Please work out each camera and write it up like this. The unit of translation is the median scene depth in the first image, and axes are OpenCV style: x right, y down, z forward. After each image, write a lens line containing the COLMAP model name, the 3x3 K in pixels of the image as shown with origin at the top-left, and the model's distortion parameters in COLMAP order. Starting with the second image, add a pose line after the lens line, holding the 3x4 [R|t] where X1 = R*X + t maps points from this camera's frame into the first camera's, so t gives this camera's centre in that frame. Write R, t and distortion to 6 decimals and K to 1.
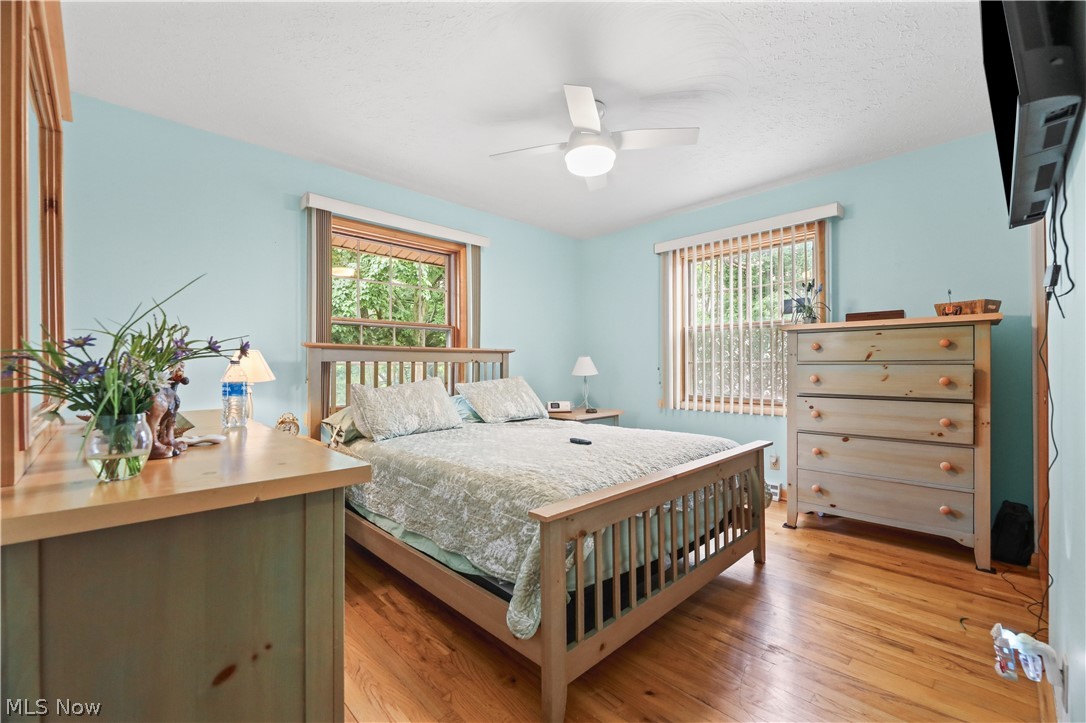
lens RADIAL K [[452.3, 0, 543.3], [0, 452.3, 366.3], [0, 0, 1]] dist [0.003277, 0.000151]
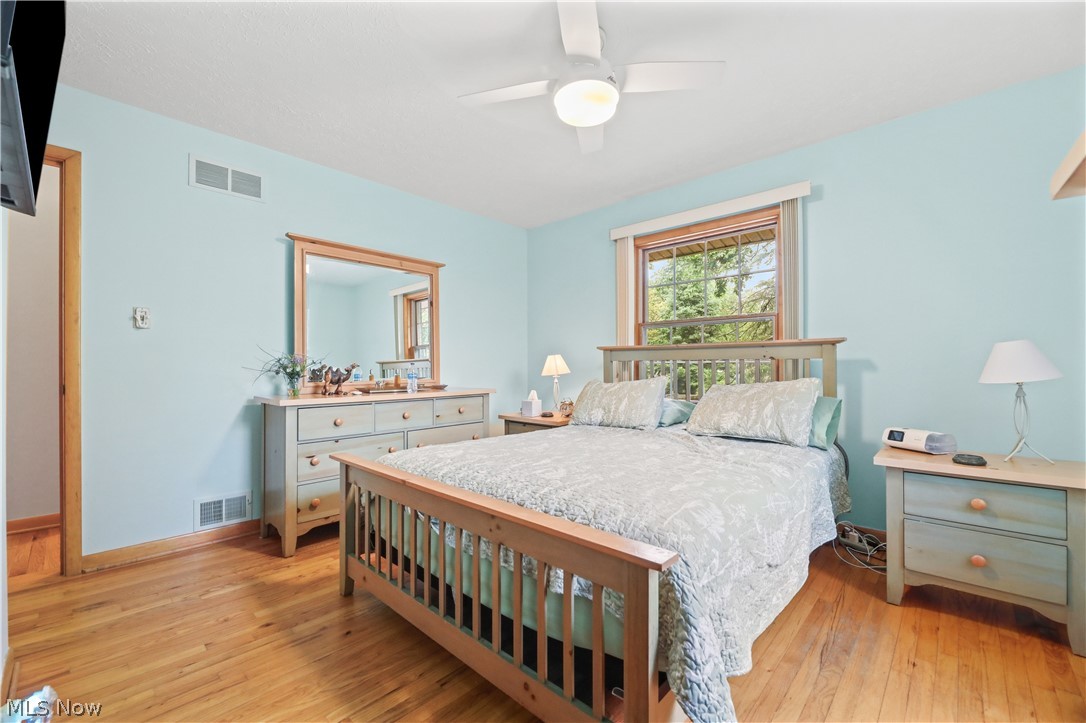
lens RADIAL K [[448.8, 0, 543.7], [0, 448.8, 362.8], [0, 0, 1]] dist [-0.002622, -0.003313]
pose [[0.052482, -0.001352, -0.998621, 0.660222], [0.005667, 0.999983, -0.001056, -0.003929], [0.998606, -0.005604, 0.052489, 0.657773]]
